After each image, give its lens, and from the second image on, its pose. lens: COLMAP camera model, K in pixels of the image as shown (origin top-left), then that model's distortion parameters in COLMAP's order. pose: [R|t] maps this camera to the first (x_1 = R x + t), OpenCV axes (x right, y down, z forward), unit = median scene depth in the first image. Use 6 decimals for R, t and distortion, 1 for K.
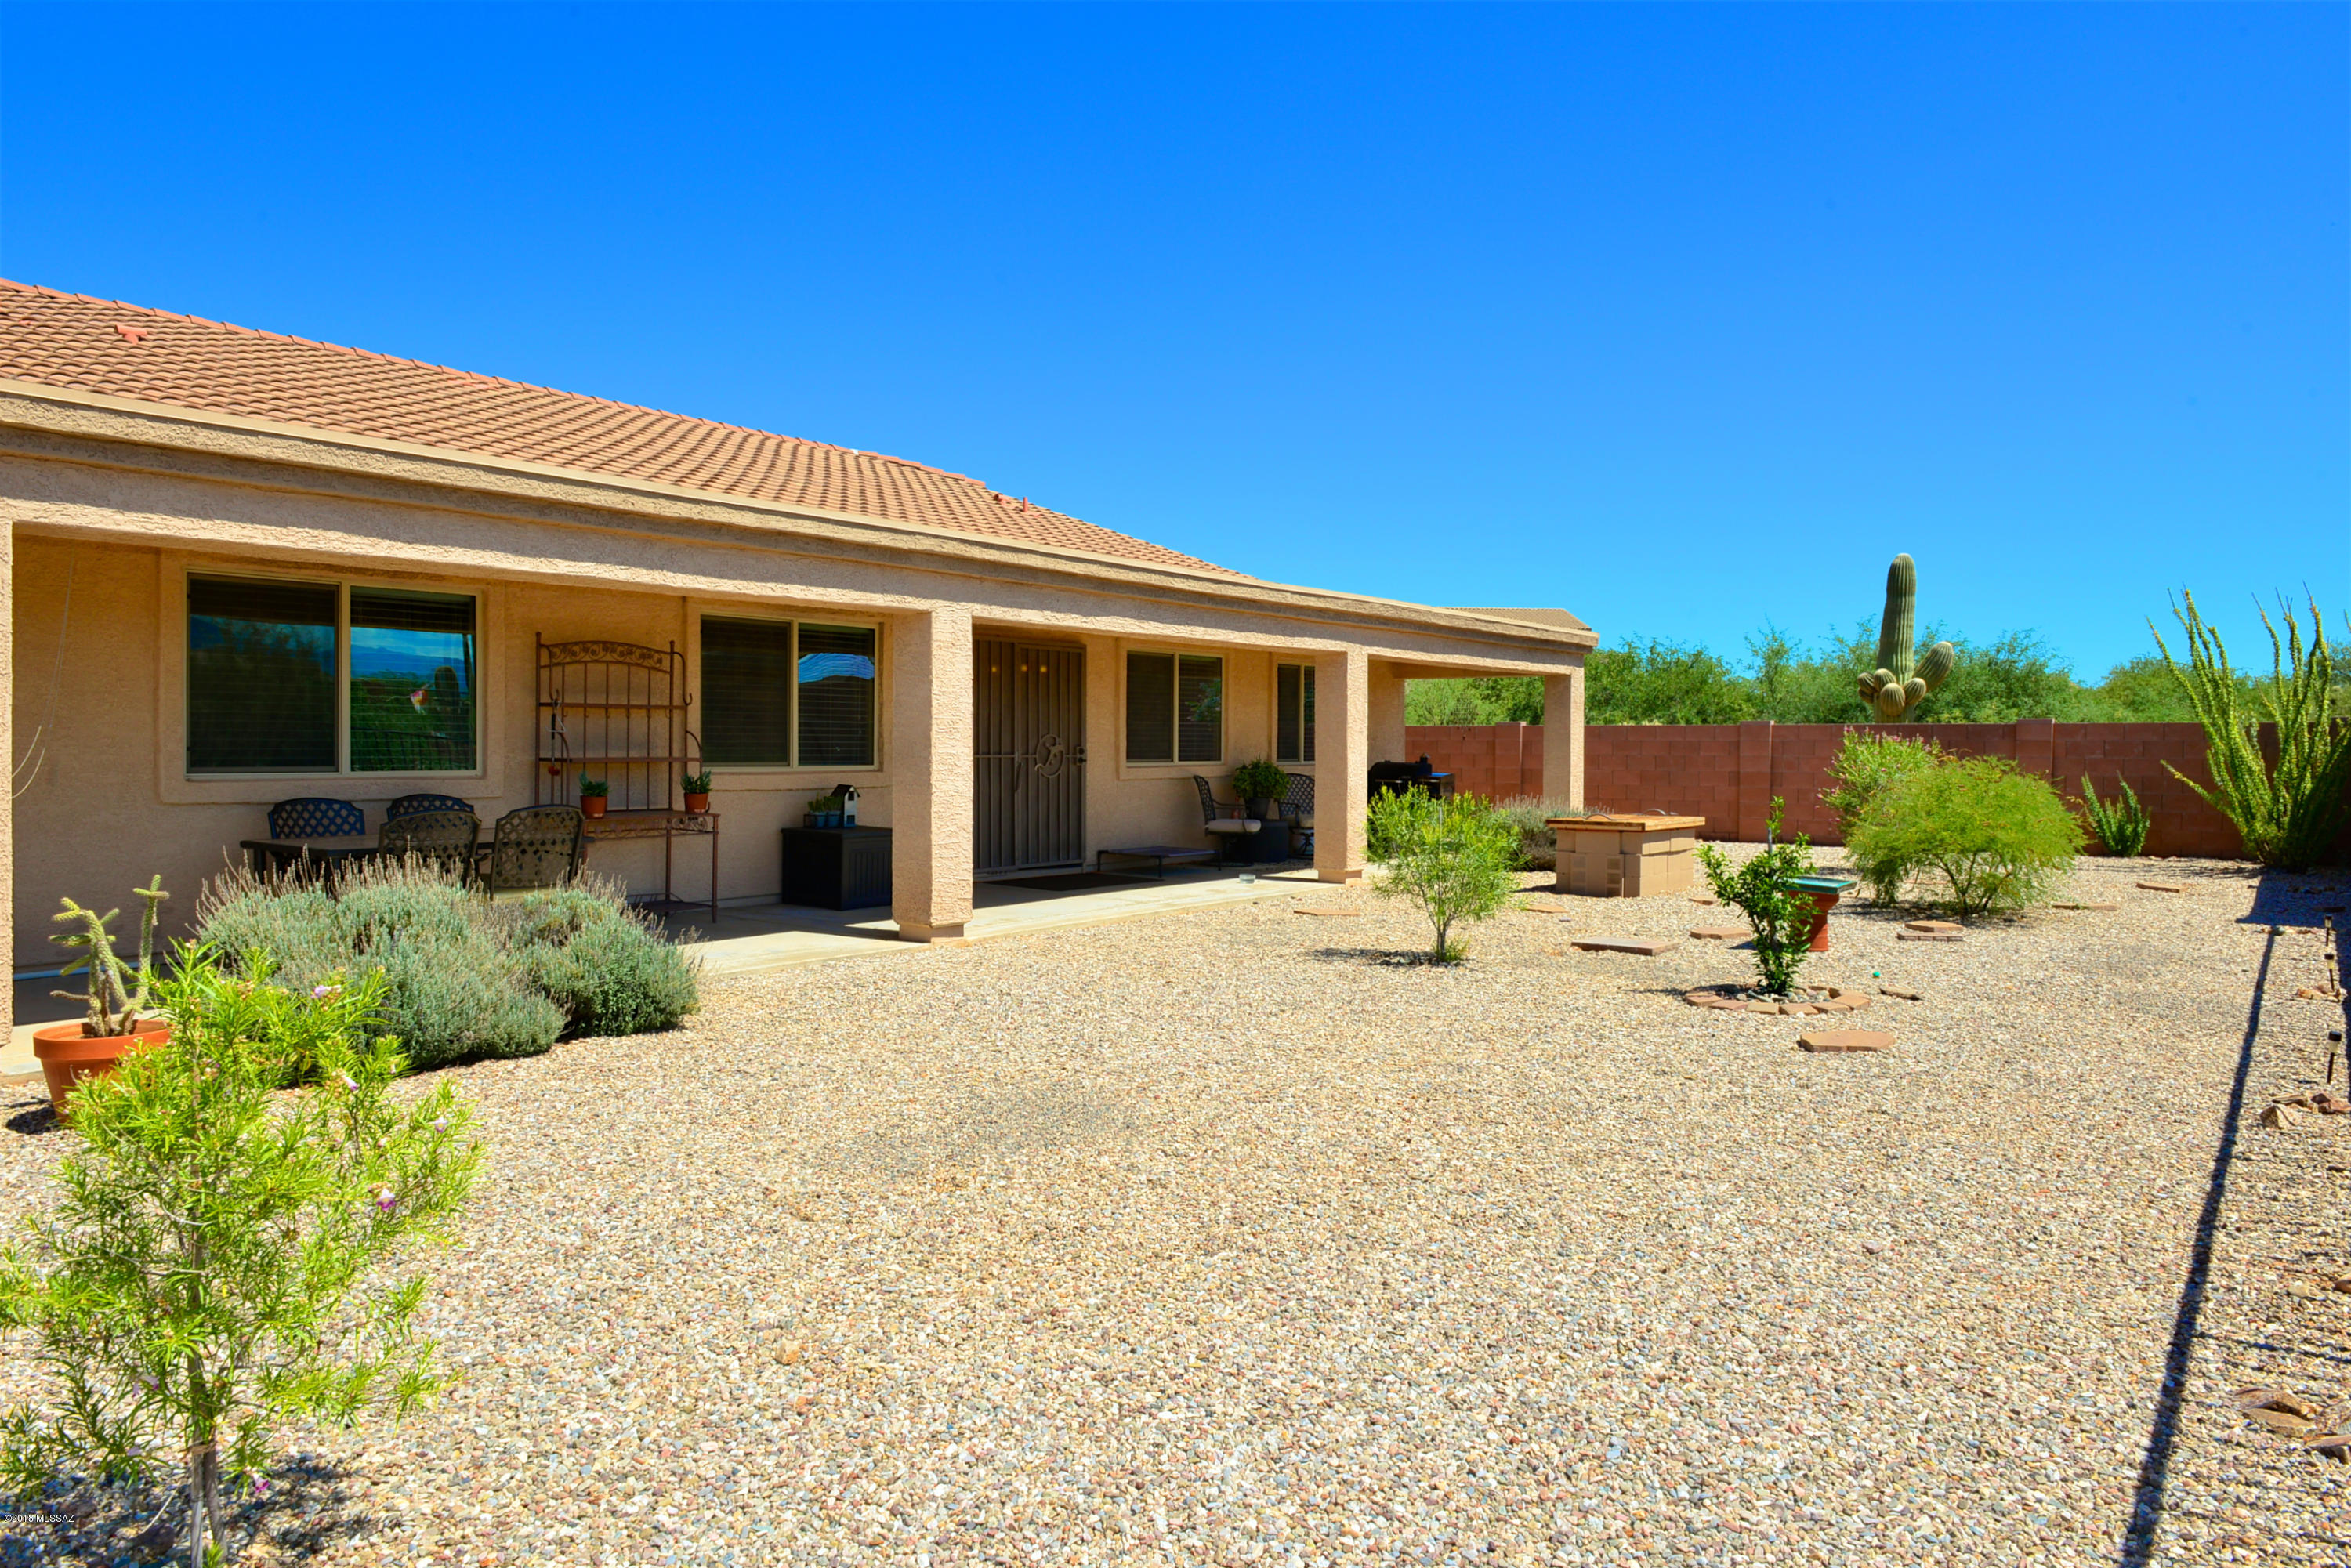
lens RADIAL K [[1695.7, 0, 1175.5], [0, 1695.7, 784.0], [0, 0, 1]] dist [-0.013245, -0.001631]
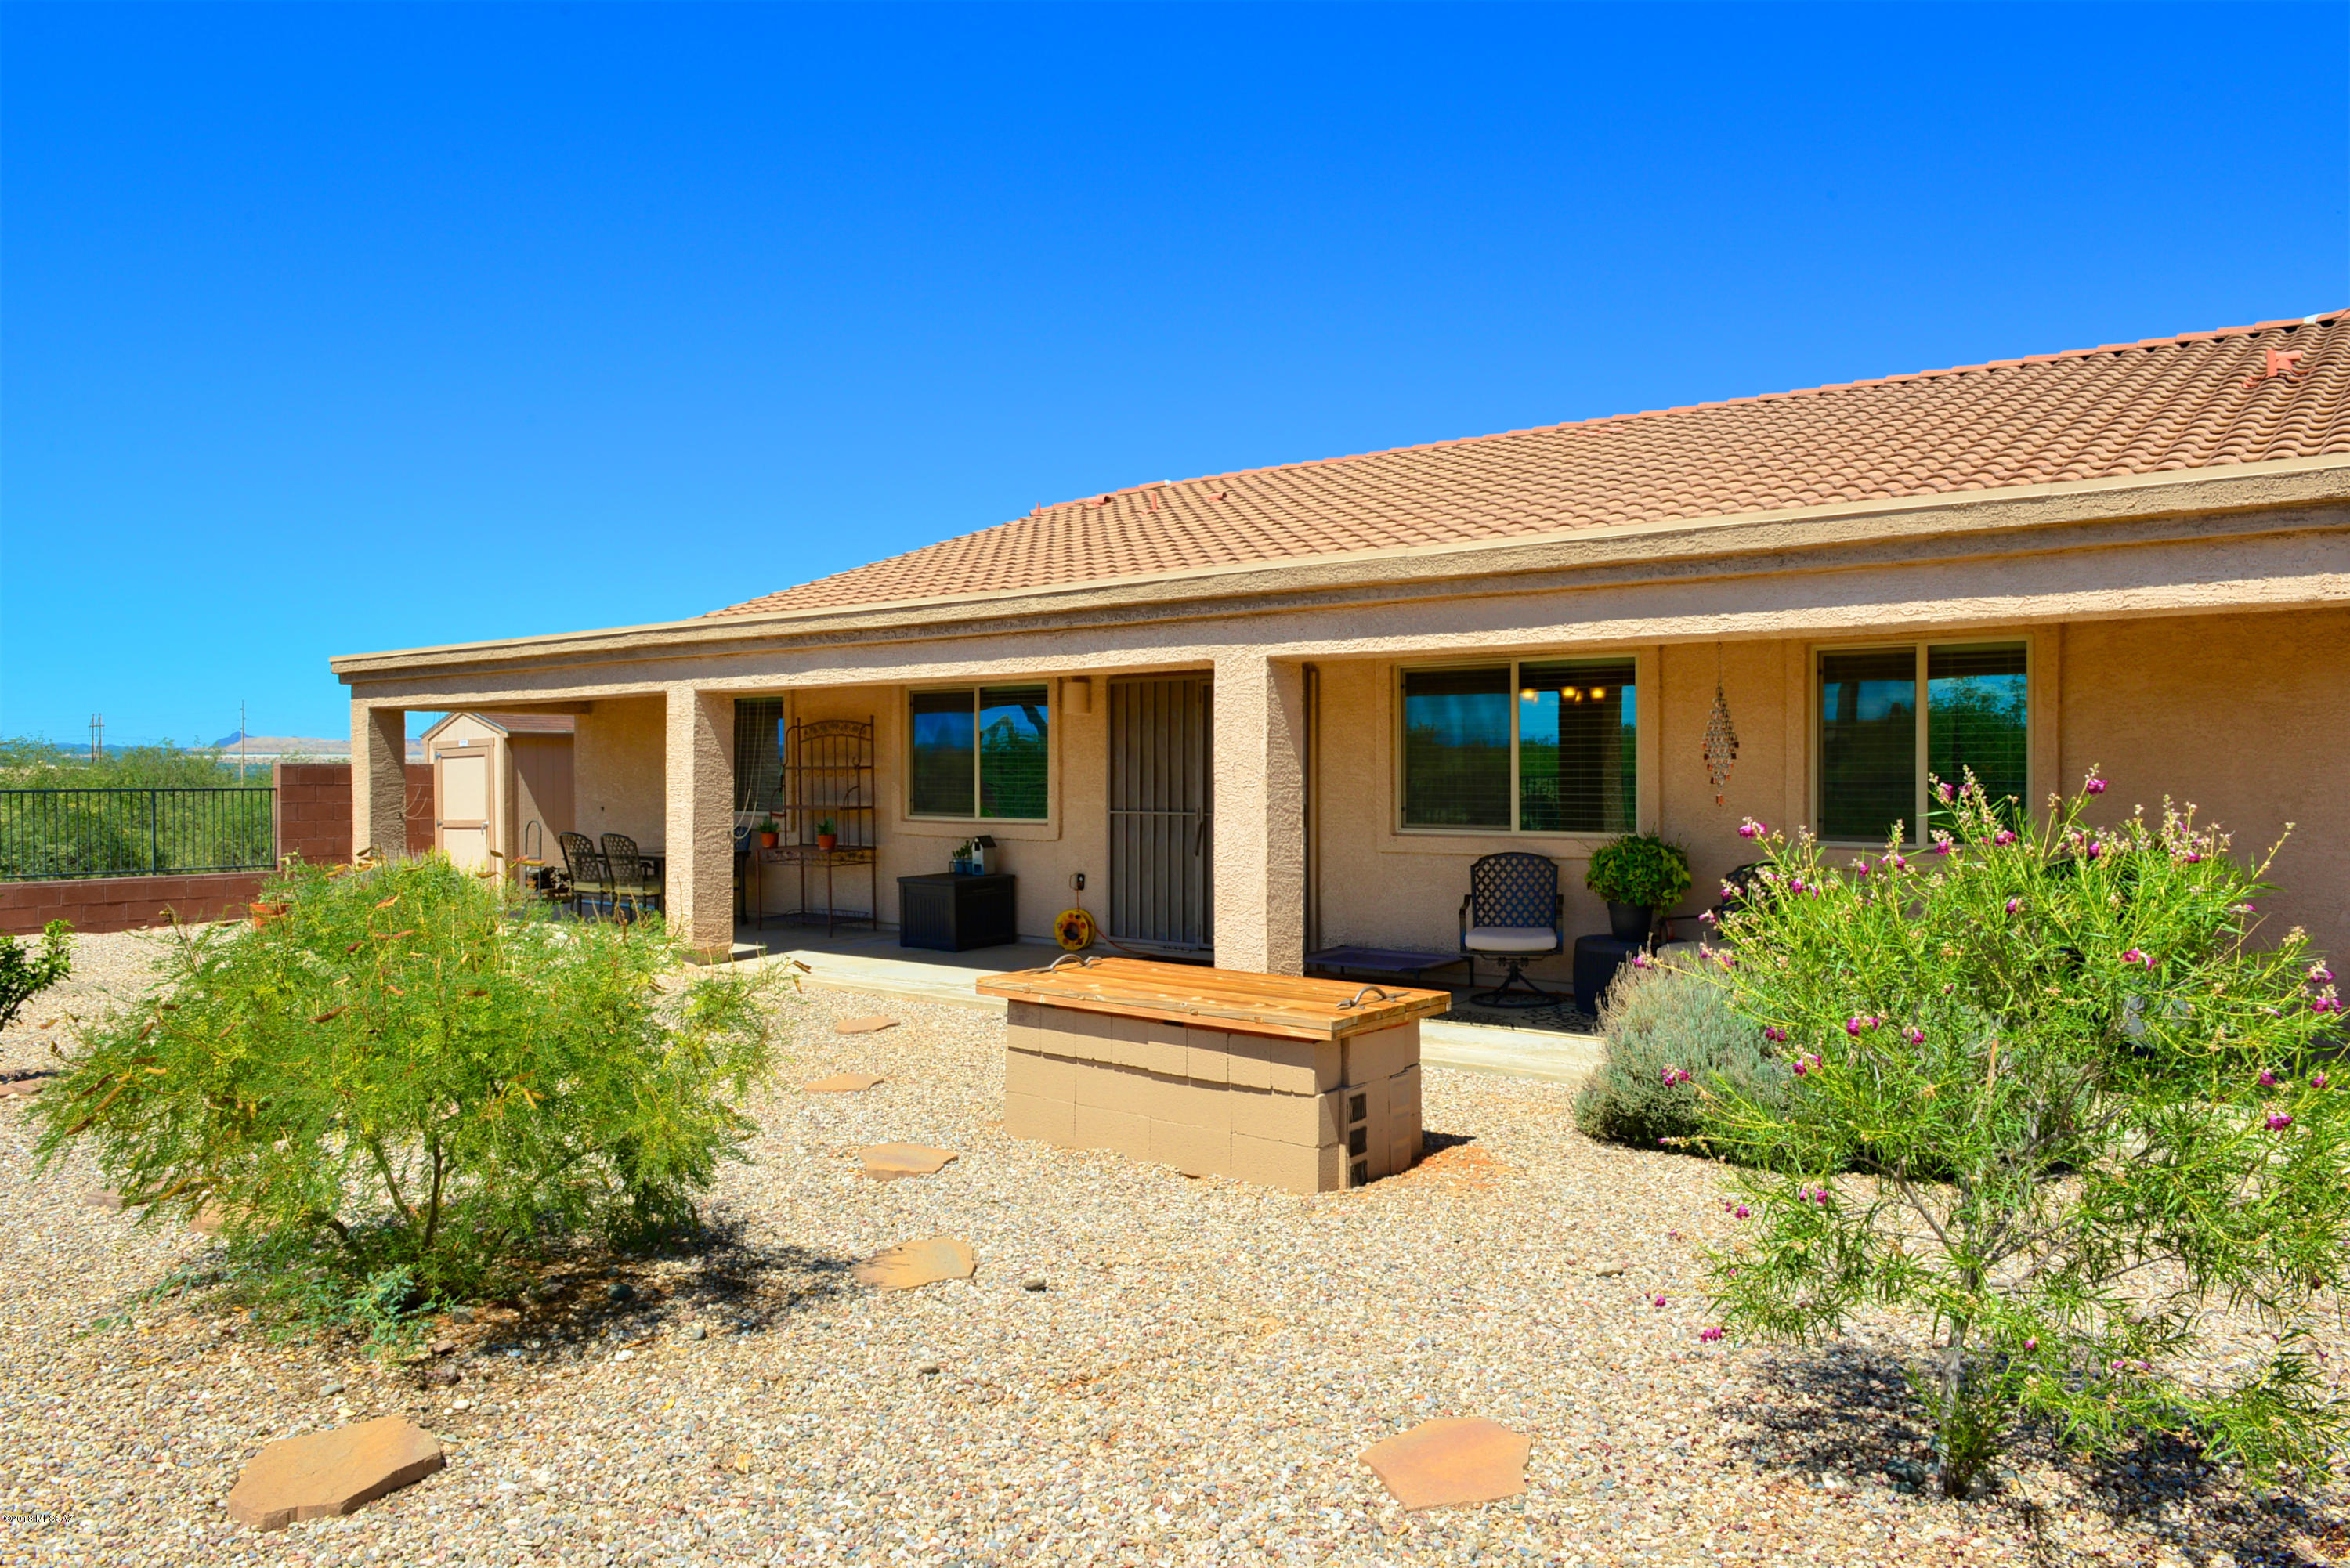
lens RADIAL K [[1694.9, 0, 1175.0], [0, 1694.9, 784.0], [0, 0, 1]] dist [-0.013245, -0.001631]
pose [[-0.117213, -0.016551, -0.992969, 0.983877], [-0.029965, 0.999465, -0.013122, -0.024678], [0.992655, 0.028216, -0.117646, 1.393431]]
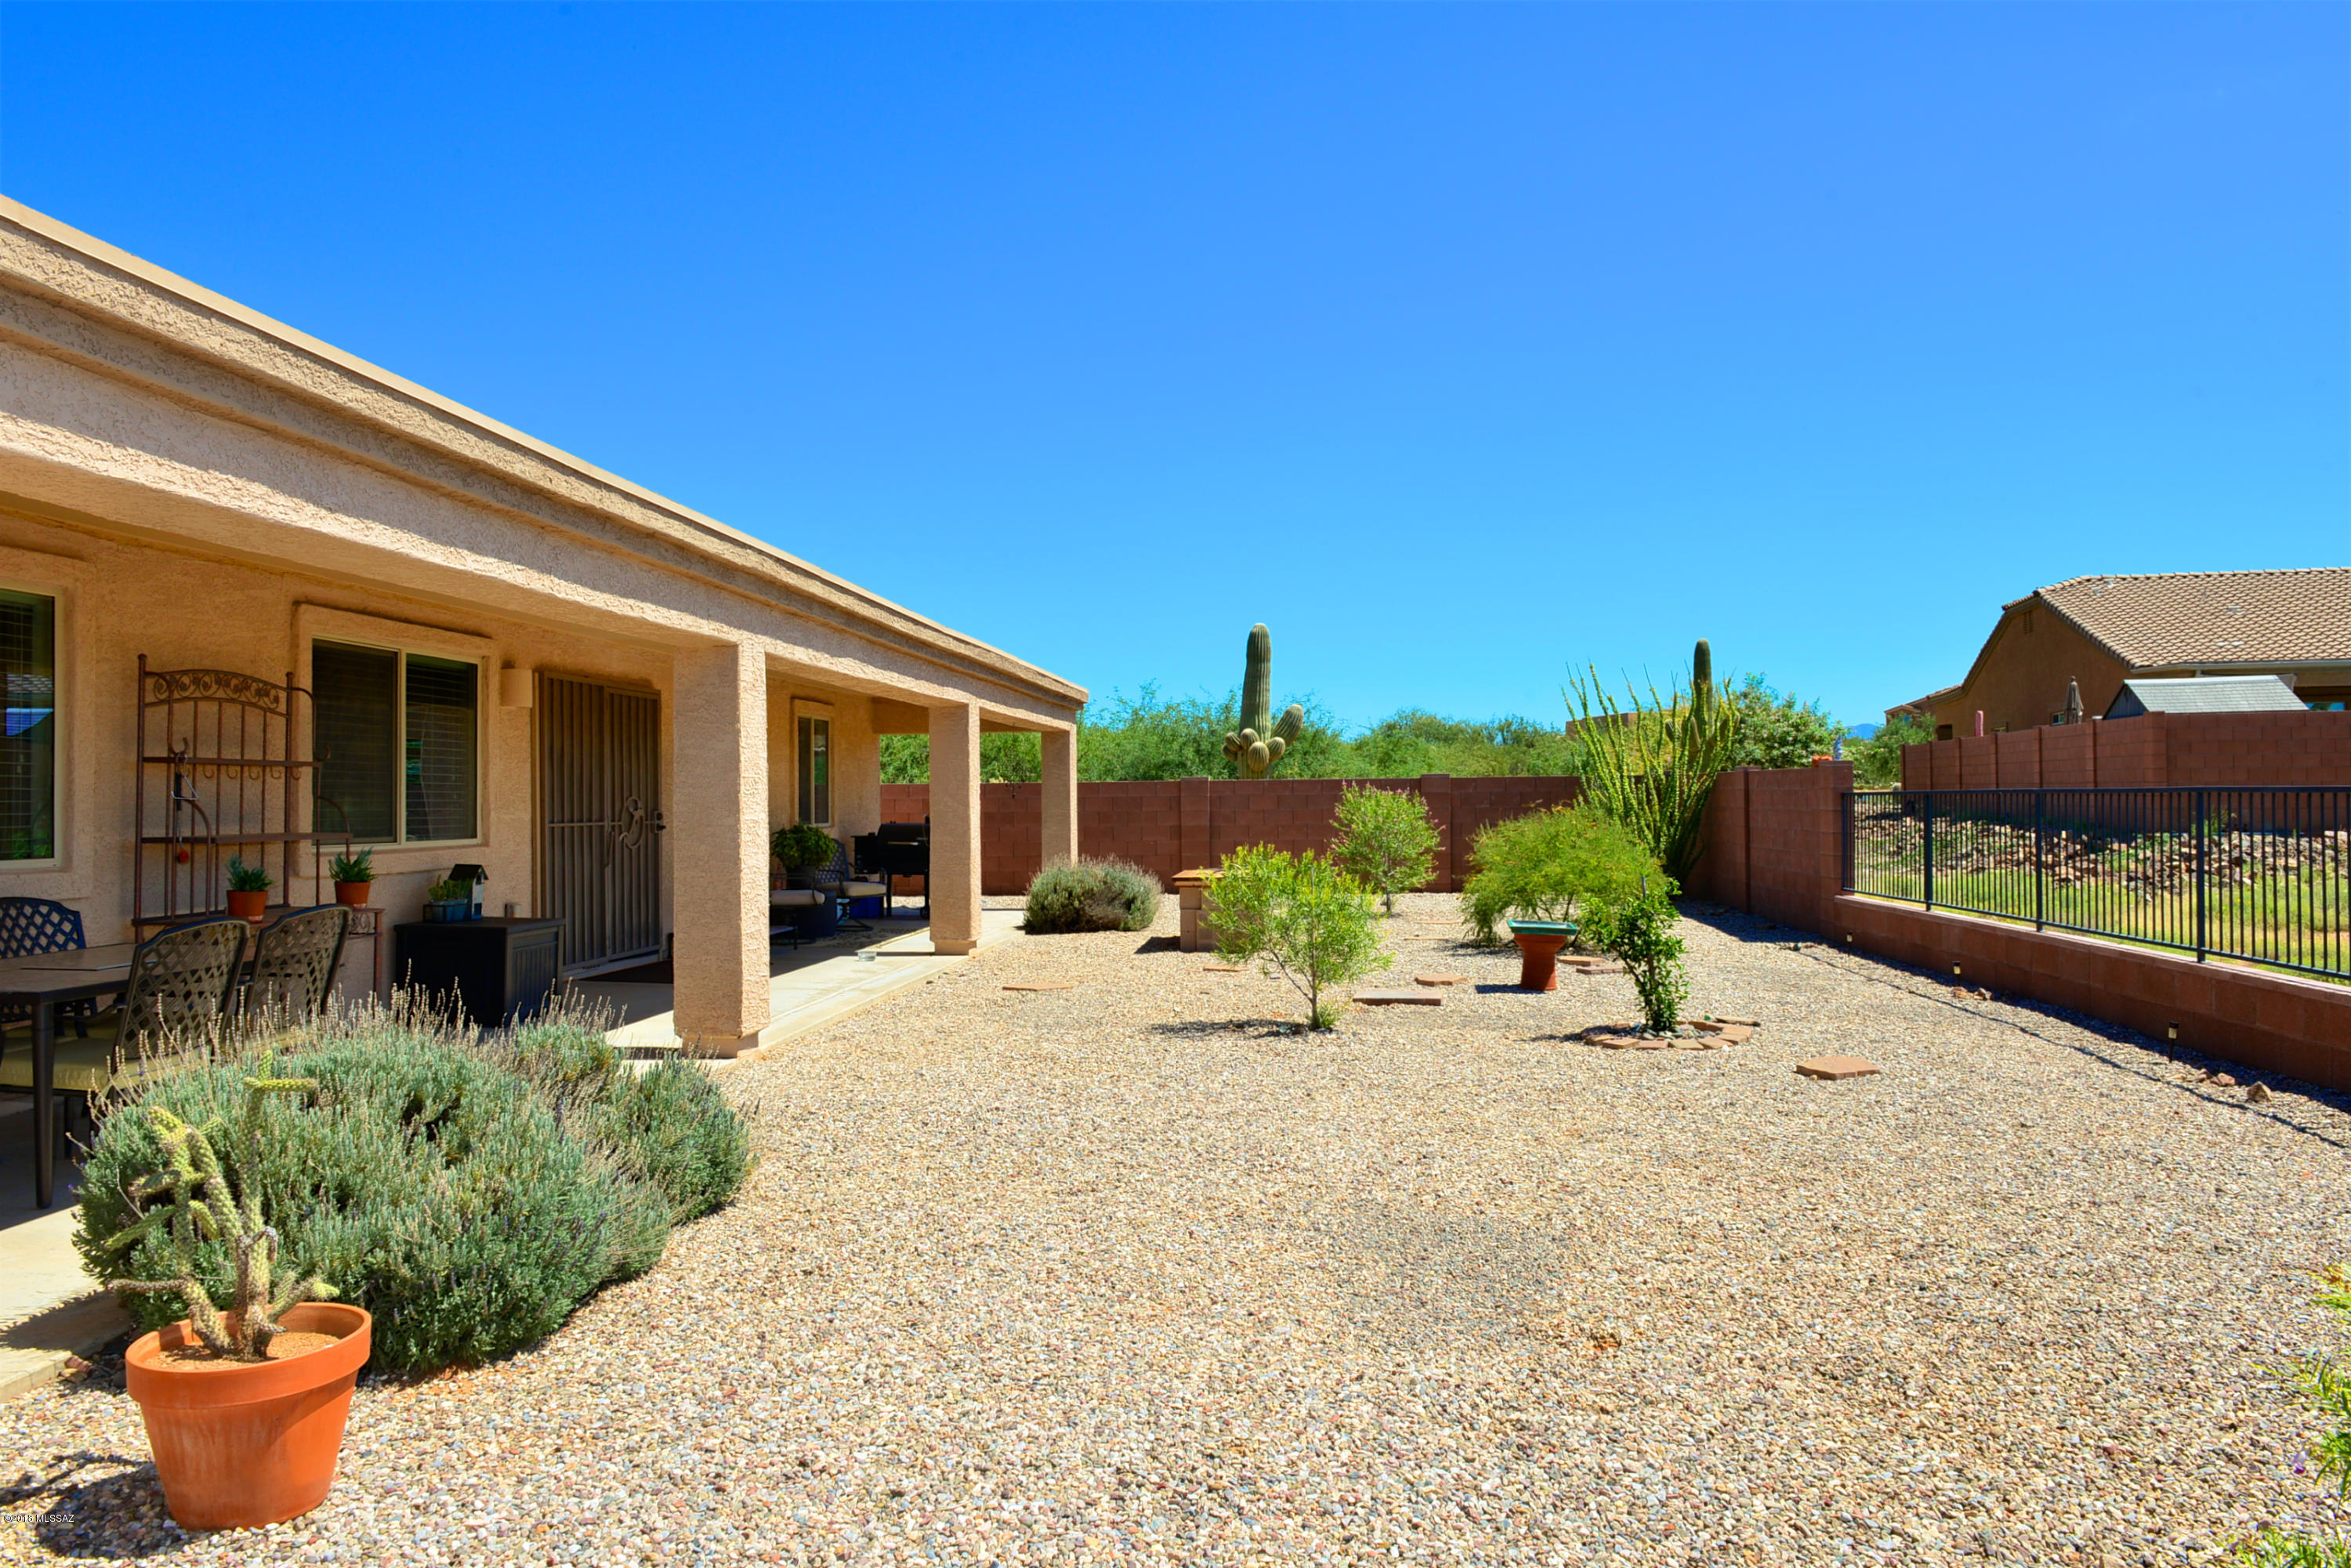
lens RADIAL K [[1695.7, 0, 1175.5], [0, 1695.7, 784.0], [0, 0, 1]] dist [-0.013245, -0.001631]
pose [[0.854093, -0.007556, 0.520065, -0.354009], [0.025579, 0.999295, -0.027489, -0.007402], [-0.519491, 0.036781, 0.853684, 0.190215]]
